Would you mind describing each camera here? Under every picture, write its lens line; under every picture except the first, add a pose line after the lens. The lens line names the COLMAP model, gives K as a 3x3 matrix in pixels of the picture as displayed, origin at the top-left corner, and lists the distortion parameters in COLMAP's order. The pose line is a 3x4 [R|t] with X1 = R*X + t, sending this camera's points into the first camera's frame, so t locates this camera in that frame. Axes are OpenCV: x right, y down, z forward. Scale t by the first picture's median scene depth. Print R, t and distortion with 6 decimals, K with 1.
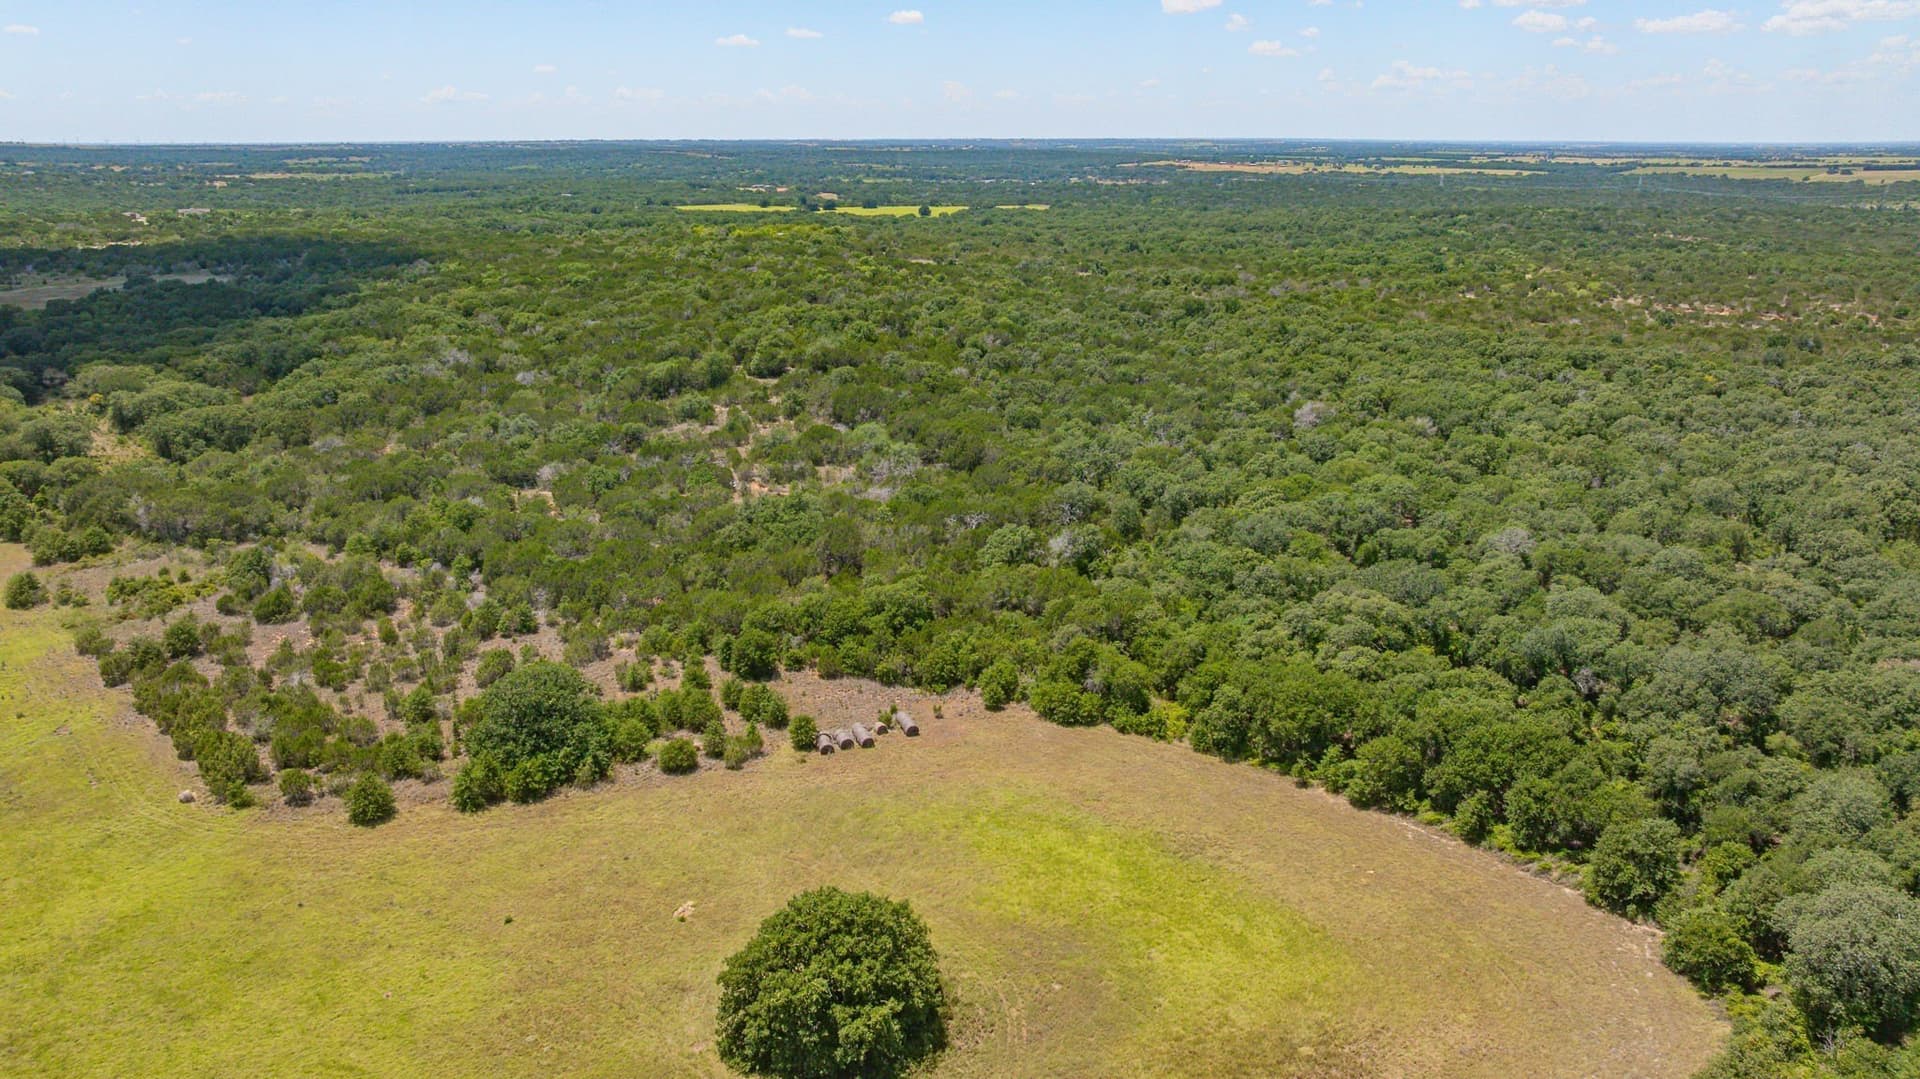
lens RADIAL K [[1445.0, 0, 964.8], [0, 1445.0, 522.5], [0, 0, 1]] dist [-0.028172, 0.045377]
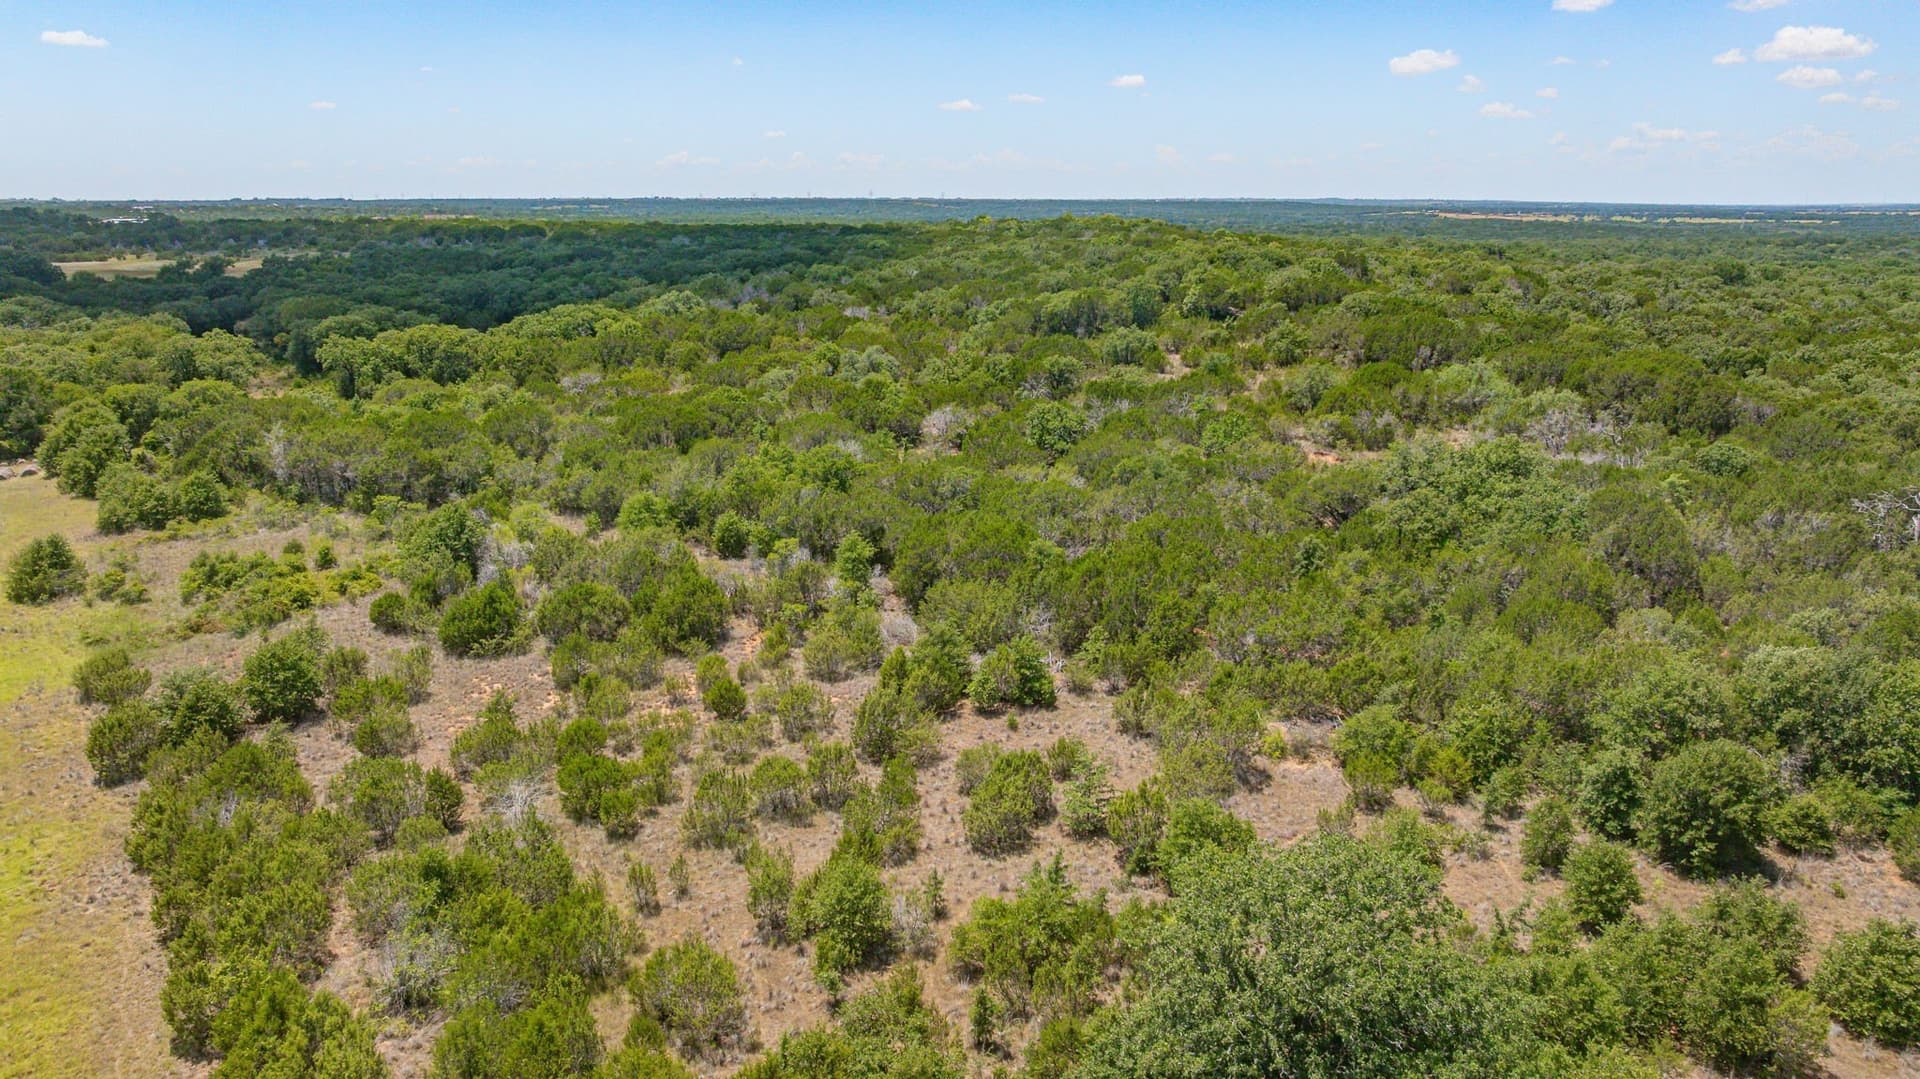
lens RADIAL K [[1366.0, 0, 970.5], [0, 1366.0, 535.8], [0, 0, 1]] dist [-0.038344, 0.046250]
pose [[0.992274, 0.038753, -0.117857, -0.232865], [-0.042784, 0.998576, -0.031863, 0.032915], [0.116455, 0.036659, 0.992519, 0.497388]]
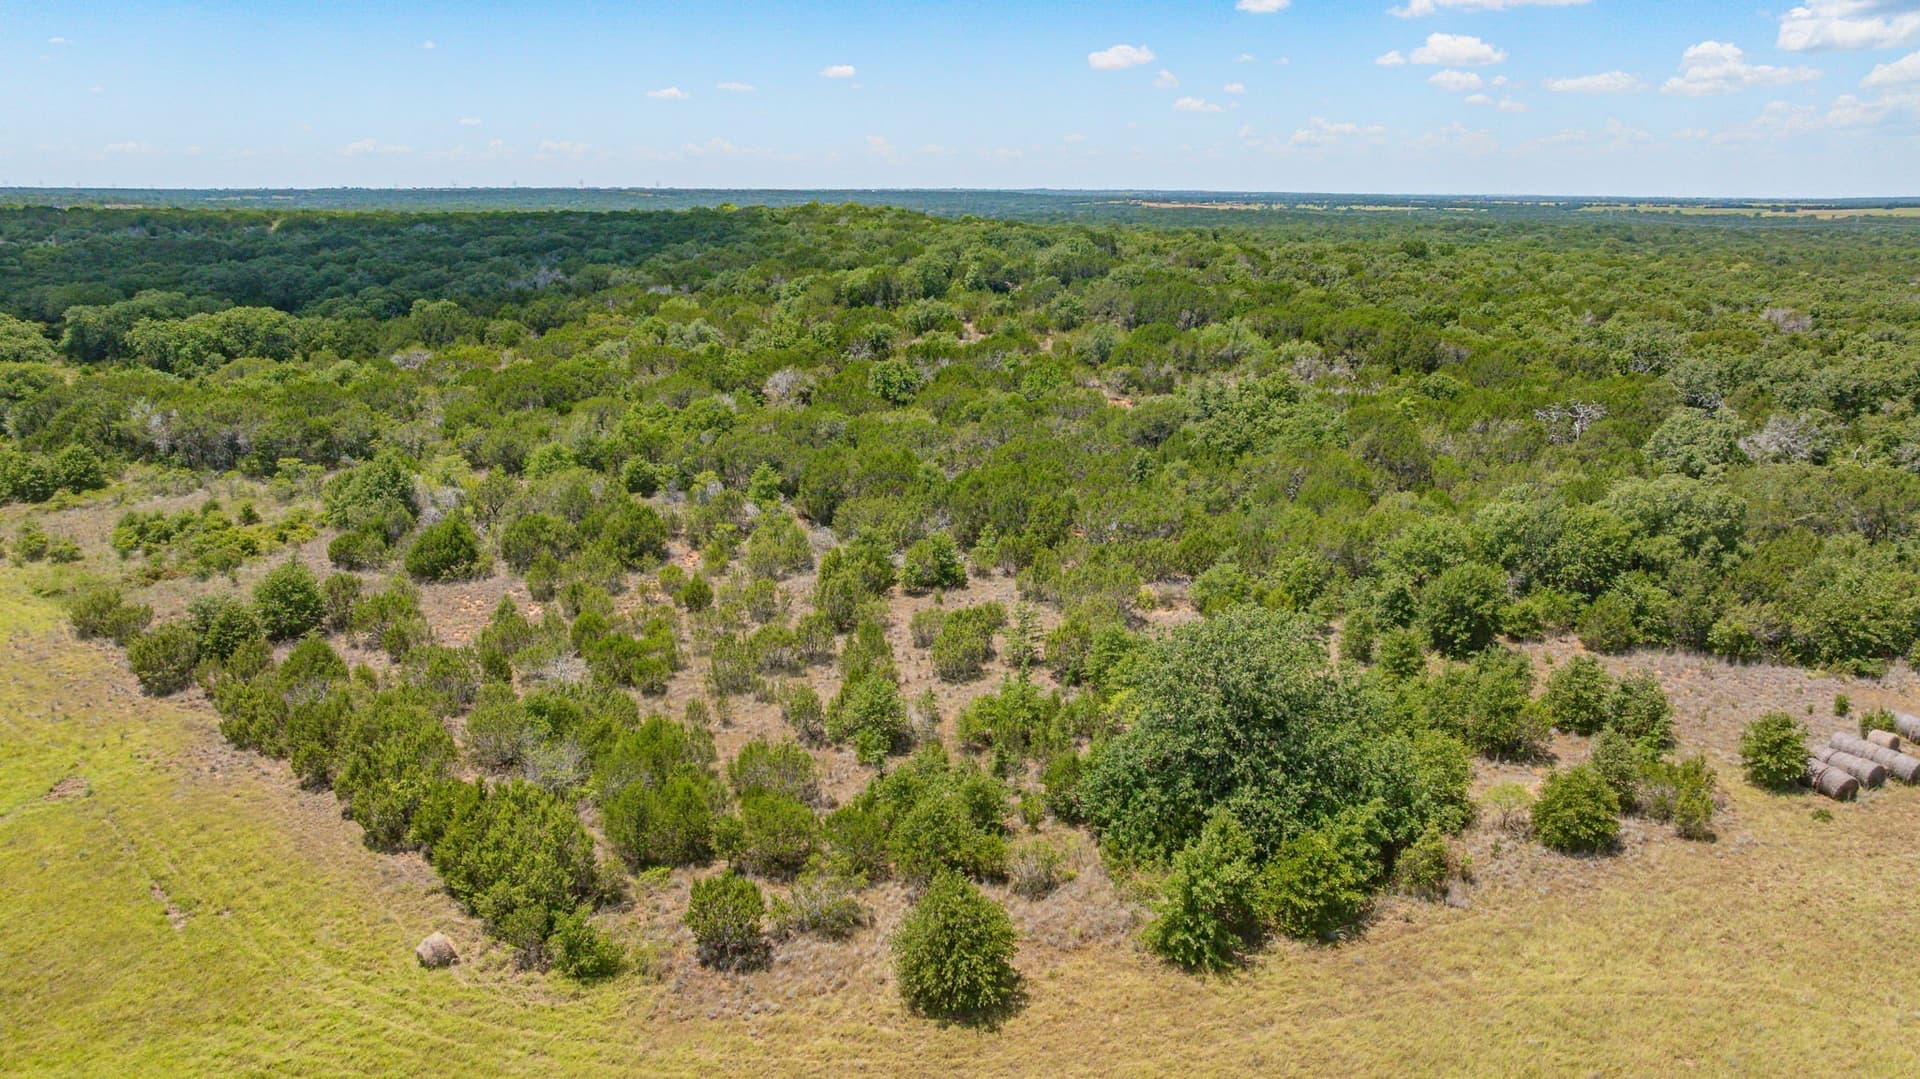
lens RADIAL K [[1366.0, 0, 964.4], [0, 1366.0, 554.2], [0, 0, 1]] dist [-0.038344, 0.046250]
pose [[0.996870, -0.009740, 0.078450, -0.284992], [0.011021, 0.999813, -0.015917, 0.060998], [-0.078281, 0.016732, 0.996791, 0.416884]]
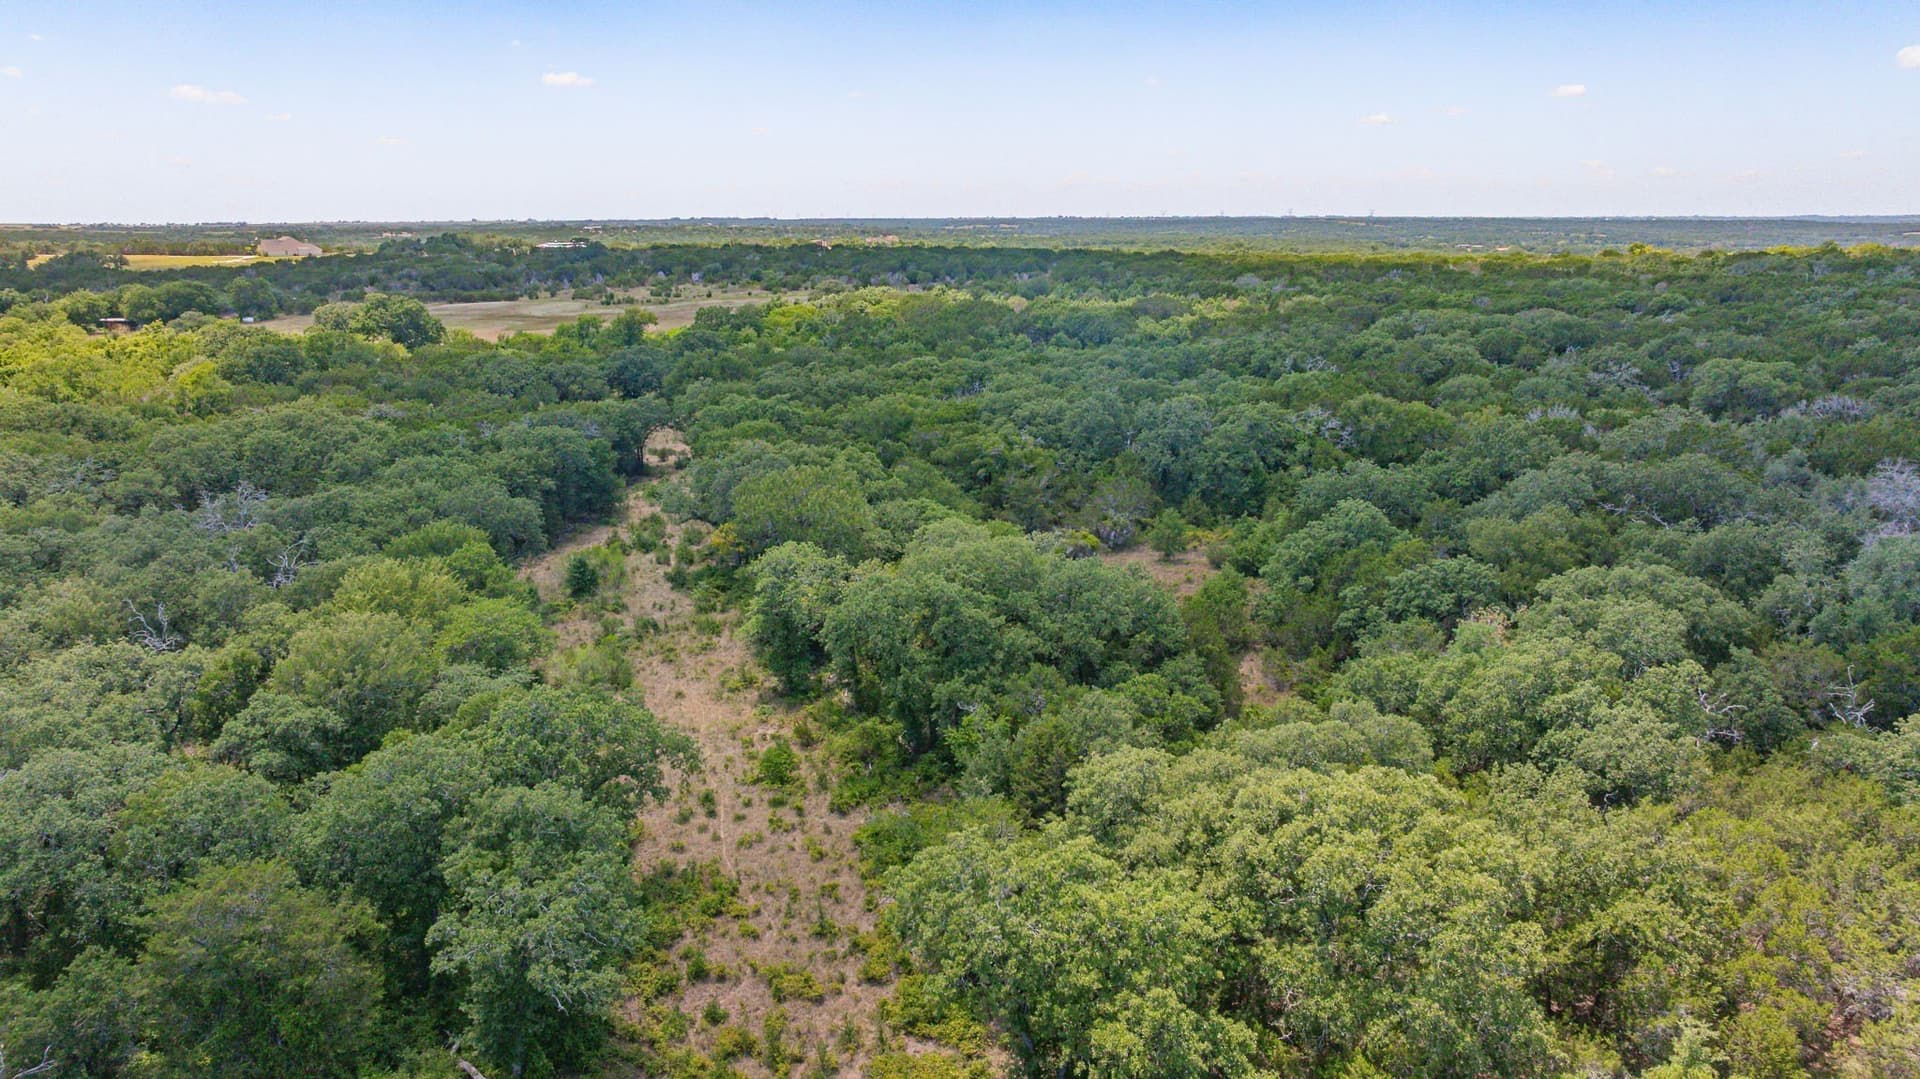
lens RADIAL K [[1291.6, 0, 961.9], [0, 1291.6, 543.1], [0, 0, 1]] dist [-0.031071, -0.002416]
pose [[0.922085, 0.100891, -0.373604, -0.631228], [-0.111128, 0.993789, -0.005902, -0.127916], [0.370688, 0.046960, 0.927570, 1.061860]]
